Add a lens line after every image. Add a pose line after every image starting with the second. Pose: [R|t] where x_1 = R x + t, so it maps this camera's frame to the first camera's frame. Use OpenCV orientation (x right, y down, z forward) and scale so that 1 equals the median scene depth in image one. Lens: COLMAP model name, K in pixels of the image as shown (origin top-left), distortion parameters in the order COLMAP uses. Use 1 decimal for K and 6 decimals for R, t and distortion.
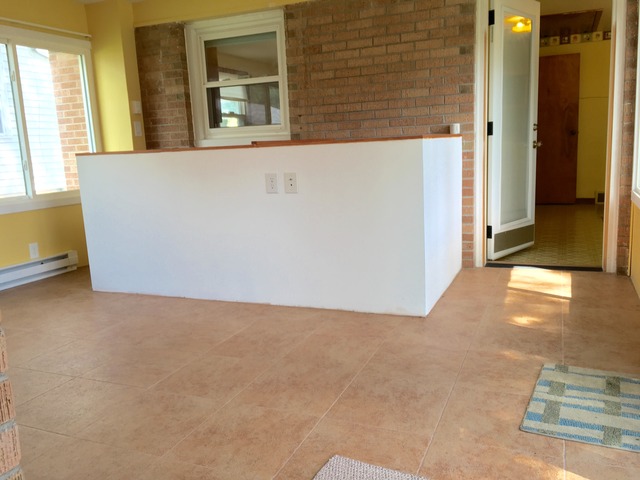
lens RADIAL K [[546.5, 0, 320.1], [0, 546.5, 238.0], [0, 0, 1]] dist [0.081315, -0.091875]
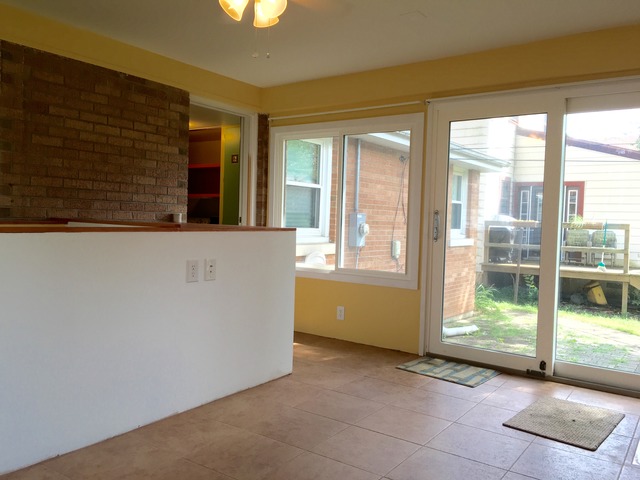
lens RADIAL K [[546.5, 0, 319.9], [0, 546.5, 240.4], [0, 0, 1]] dist [0.081315, -0.091875]
pose [[0.196161, 0.014220, 0.980469, -0.752621], [0.124576, 0.991431, -0.039302, -0.071014], [-0.972626, 0.129852, 0.192709, 0.493203]]
